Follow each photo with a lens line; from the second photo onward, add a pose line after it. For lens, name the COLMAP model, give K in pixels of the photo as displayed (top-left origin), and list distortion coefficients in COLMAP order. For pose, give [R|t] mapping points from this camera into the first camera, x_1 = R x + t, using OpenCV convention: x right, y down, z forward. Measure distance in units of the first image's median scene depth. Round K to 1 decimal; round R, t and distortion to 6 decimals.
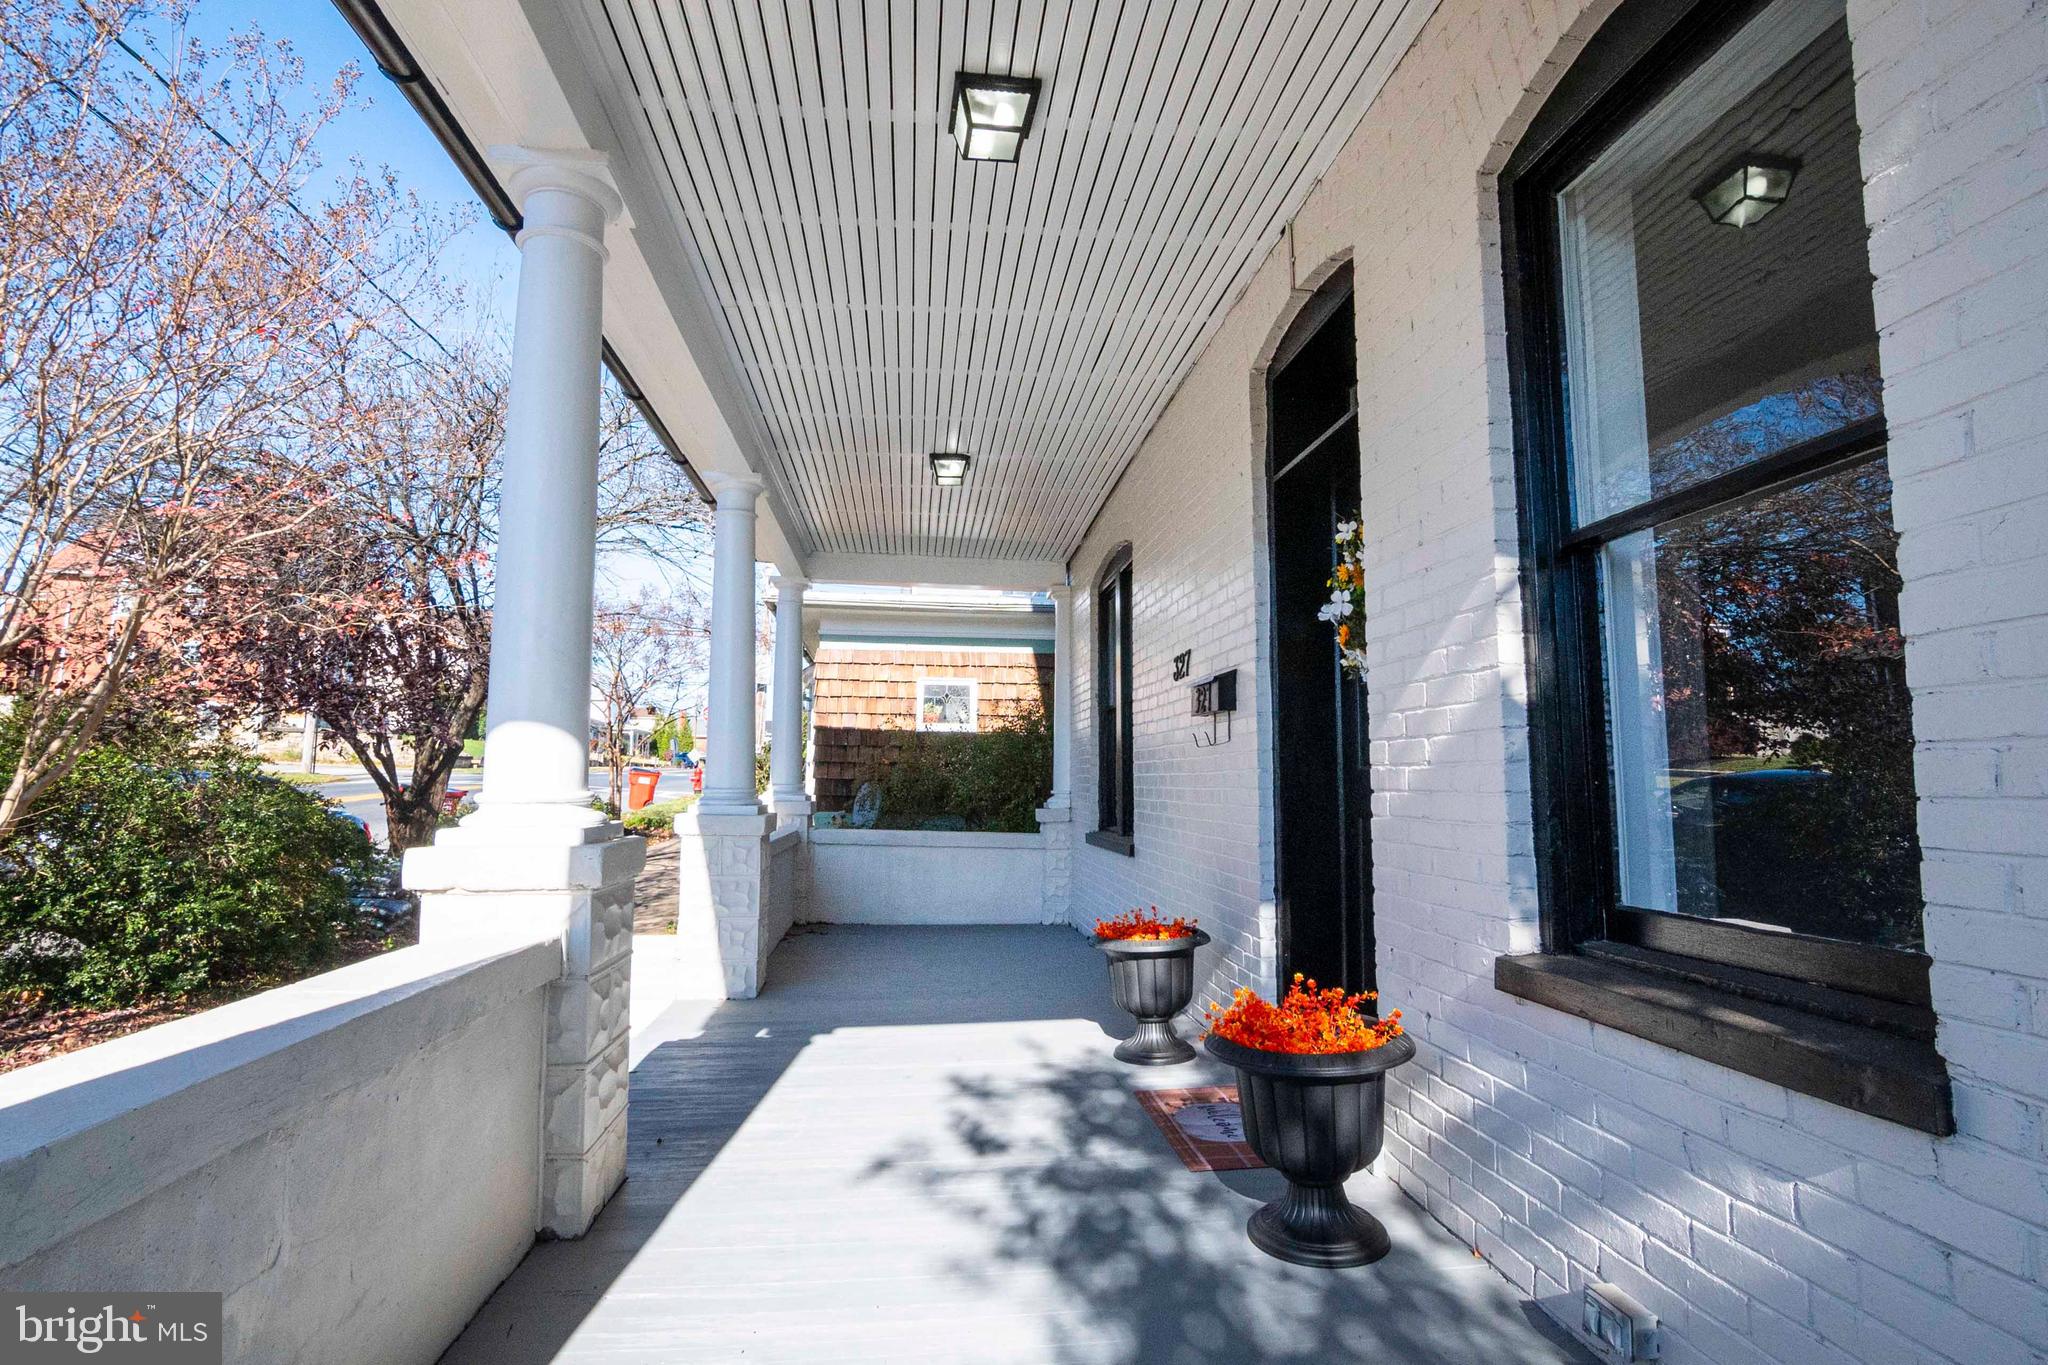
lens RADIAL K [[1010.1, 0, 1015.0], [0, 1010.1, 690.0], [0, 0, 1]] dist [-0.014195, 0.001837]
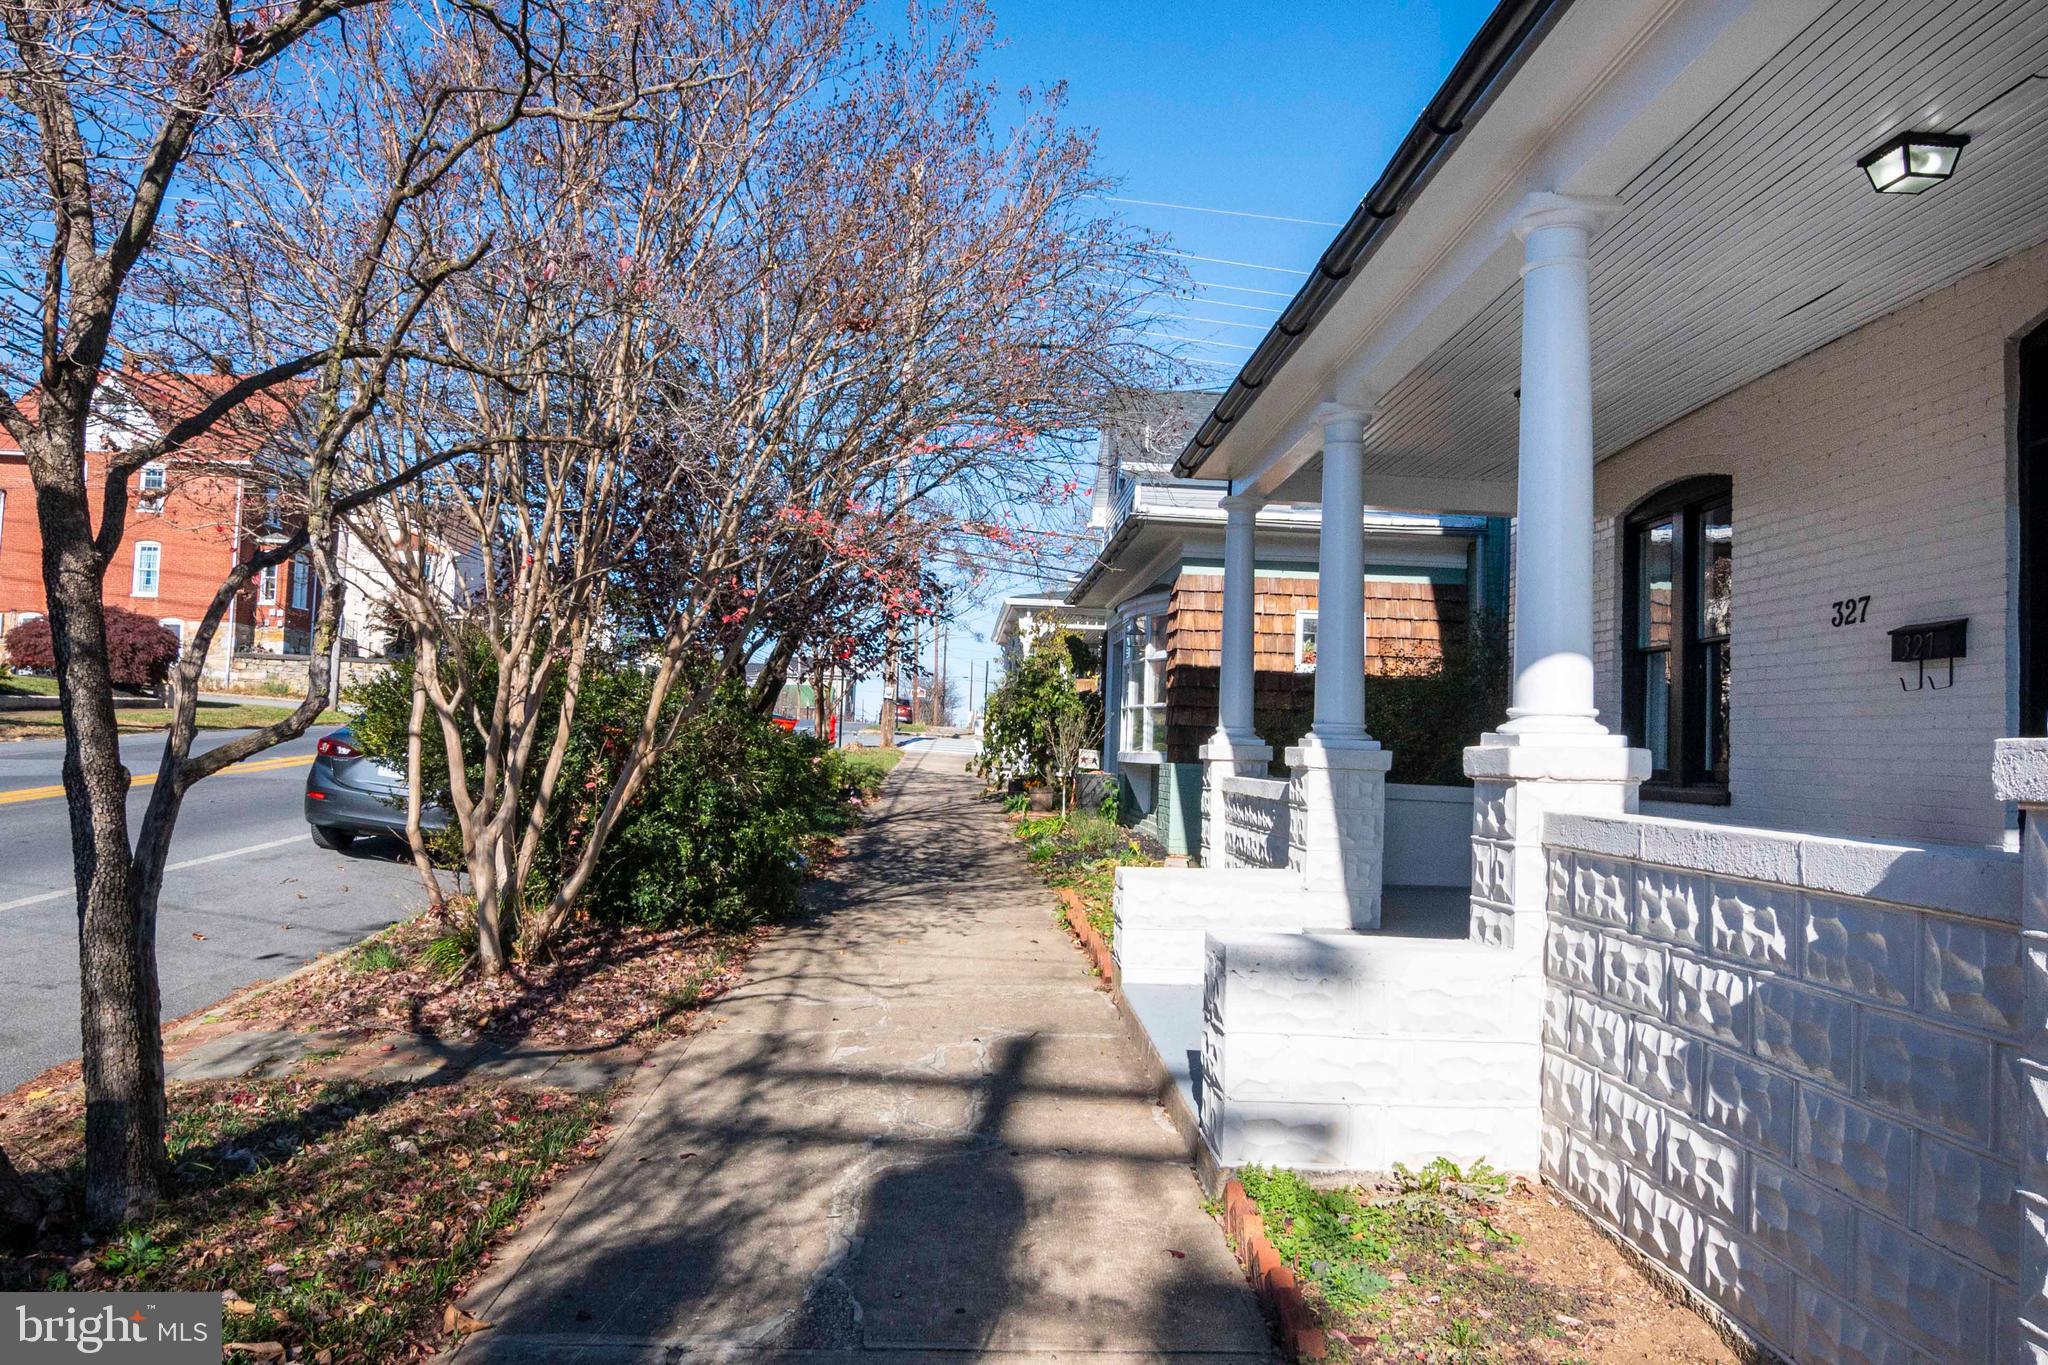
lens RADIAL K [[1388.2, 0, 1024.0], [0, 1388.2, 682.5], [0, 0, 1]] dist [-0.001355, -0.000688]
pose [[0.997227, 0.022993, -0.070782, -0.492671], [-0.019795, 0.998765, 0.045562, -0.000086], [0.071742, -0.044035, 0.996451, -0.393423]]
